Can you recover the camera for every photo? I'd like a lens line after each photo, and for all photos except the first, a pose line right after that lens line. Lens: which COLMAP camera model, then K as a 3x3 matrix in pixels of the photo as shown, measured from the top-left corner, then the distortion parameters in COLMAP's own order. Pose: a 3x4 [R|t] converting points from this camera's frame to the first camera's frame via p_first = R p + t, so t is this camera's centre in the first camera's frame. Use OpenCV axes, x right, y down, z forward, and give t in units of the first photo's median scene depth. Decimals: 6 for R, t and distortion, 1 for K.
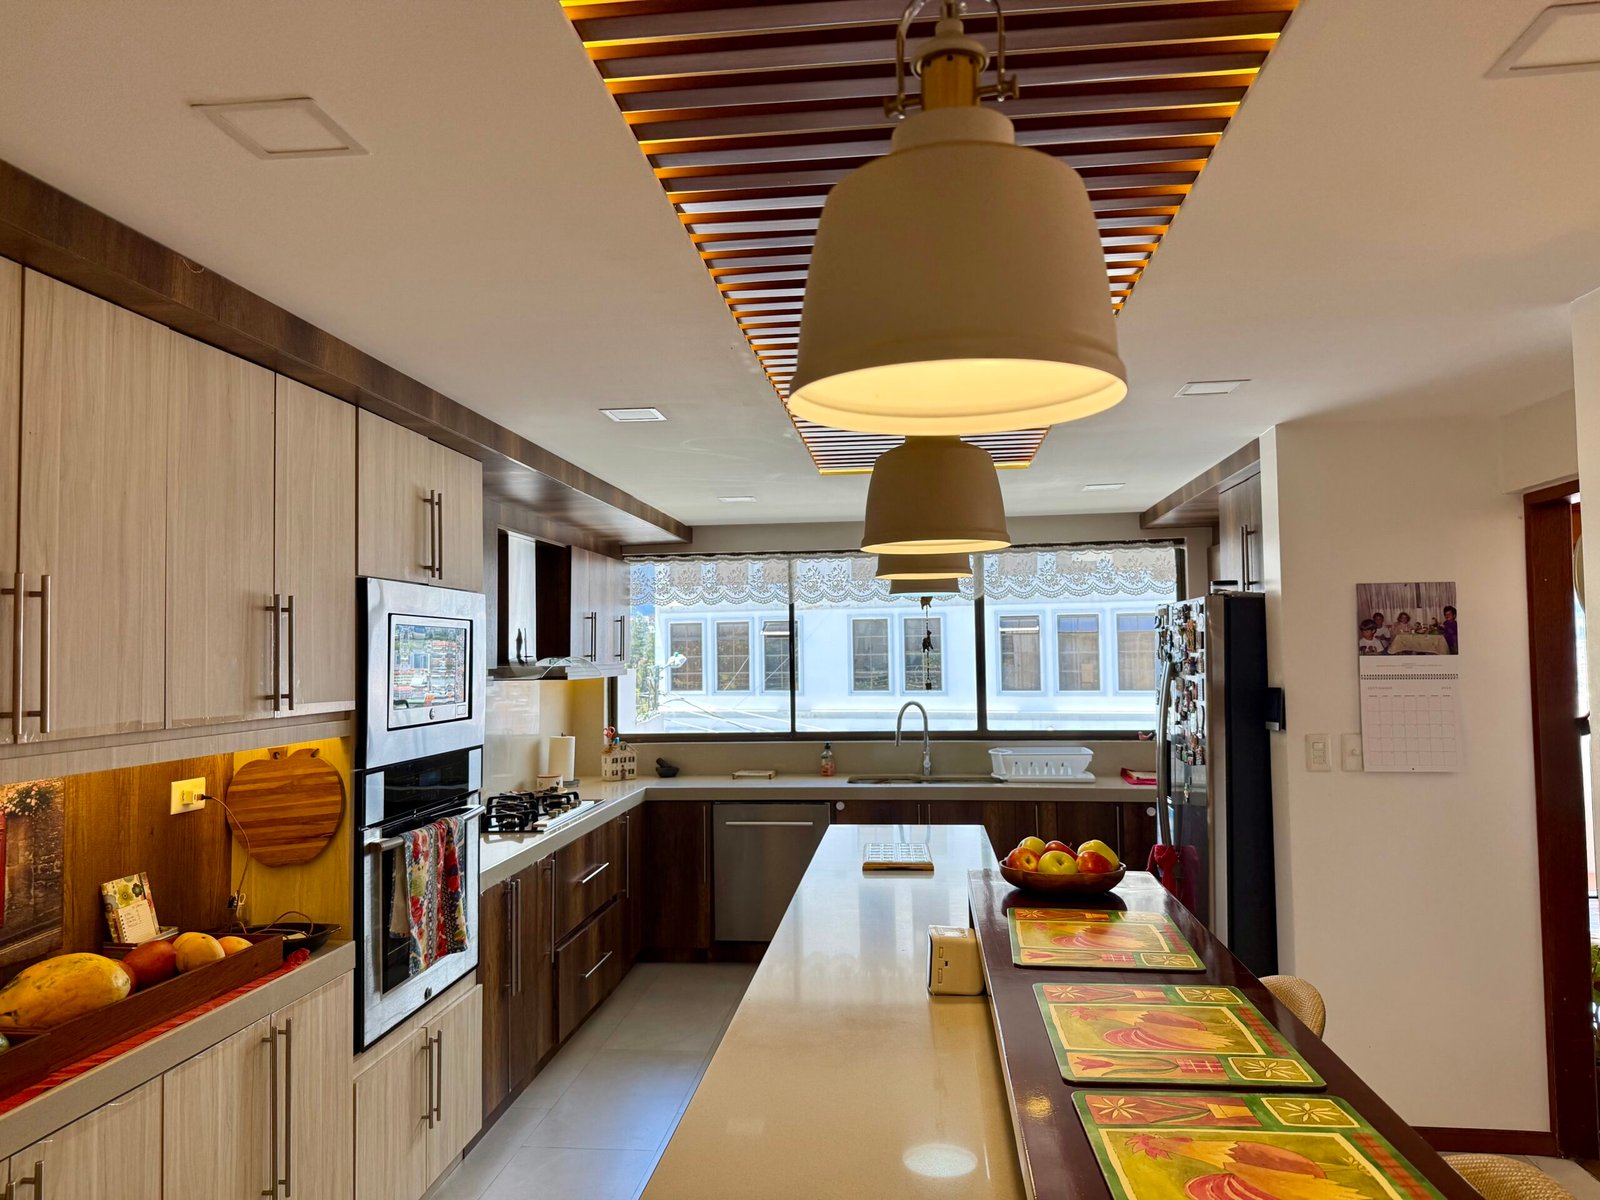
lens RADIAL K [[1123.1, 0, 798.8], [0, 1123.1, 601.0], [0, 0, 1]] dist [0.072240, -0.111837]
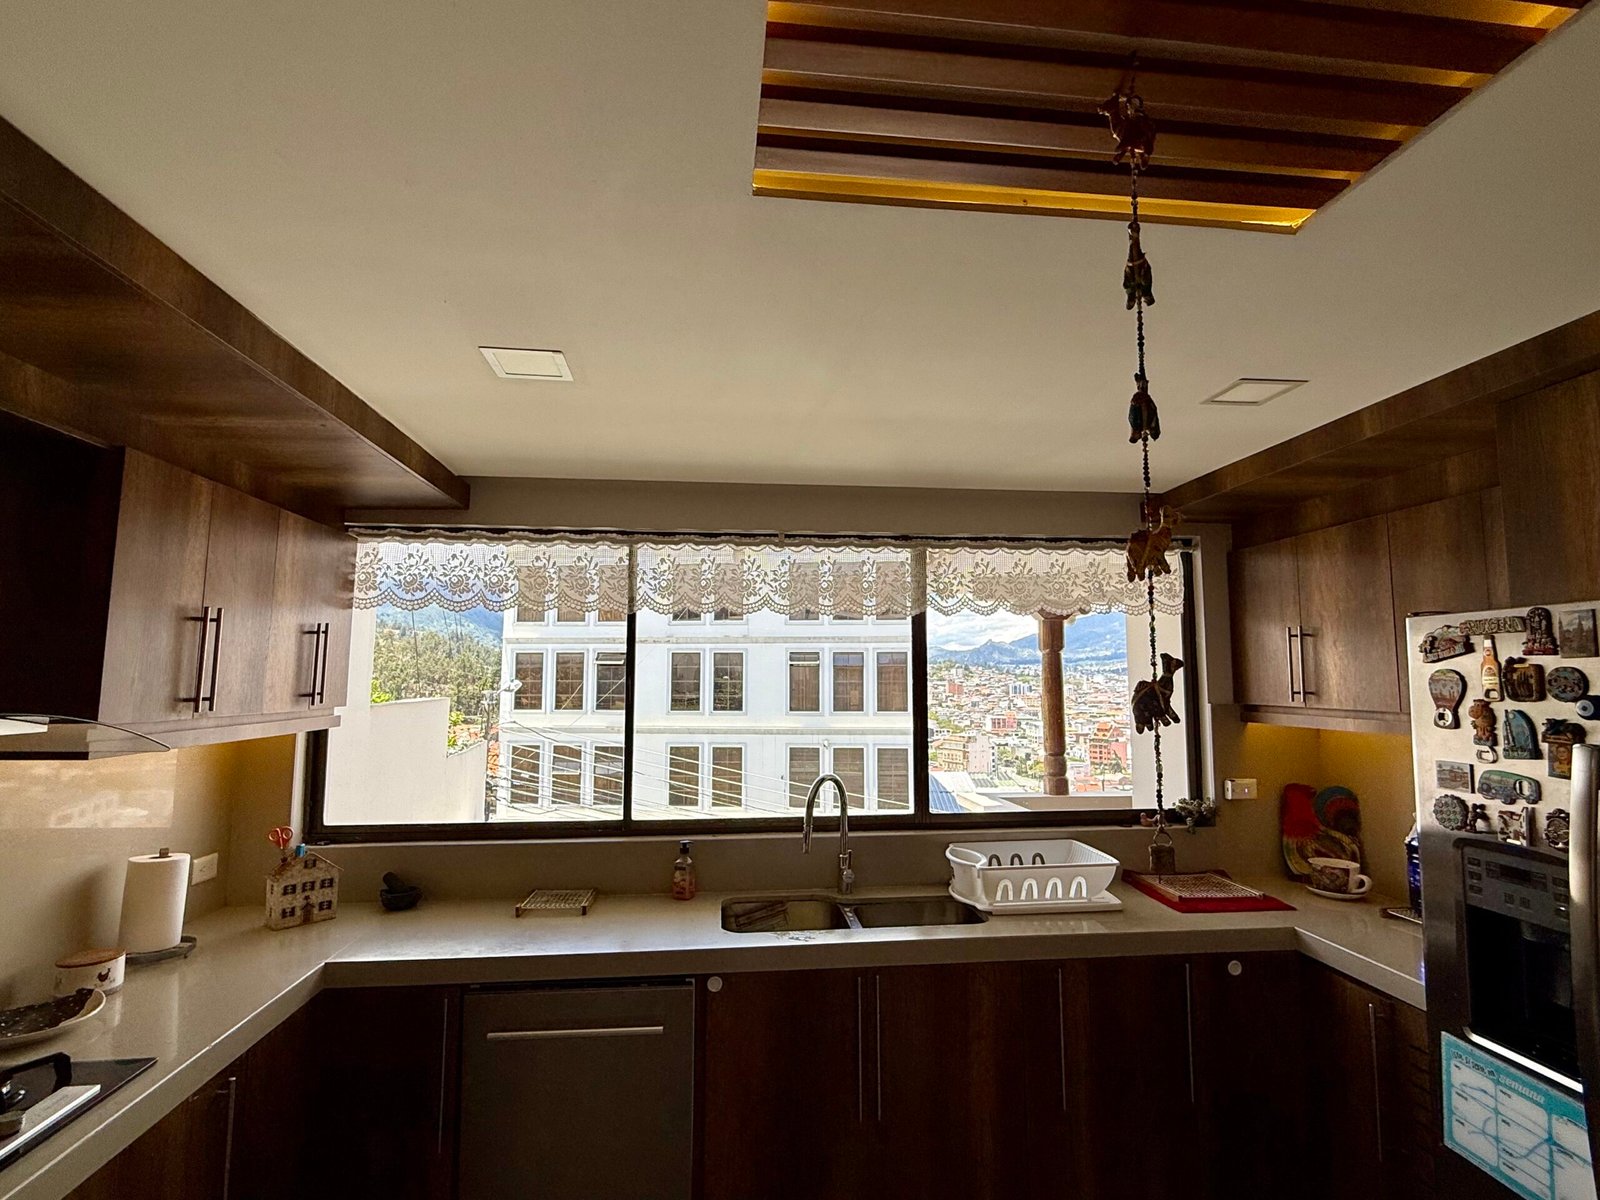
lens RADIAL K [[788.1, 0, 797.6], [0, 788.1, 603.5], [0, 0, 1]] dist [0.004045, 0.000006]
pose [[0.976709, 0.035345, 0.211639, -0.002254], [-0.025046, 0.998377, -0.051152, 0.004034], [-0.213103, 0.044660, 0.976008, 0.129934]]
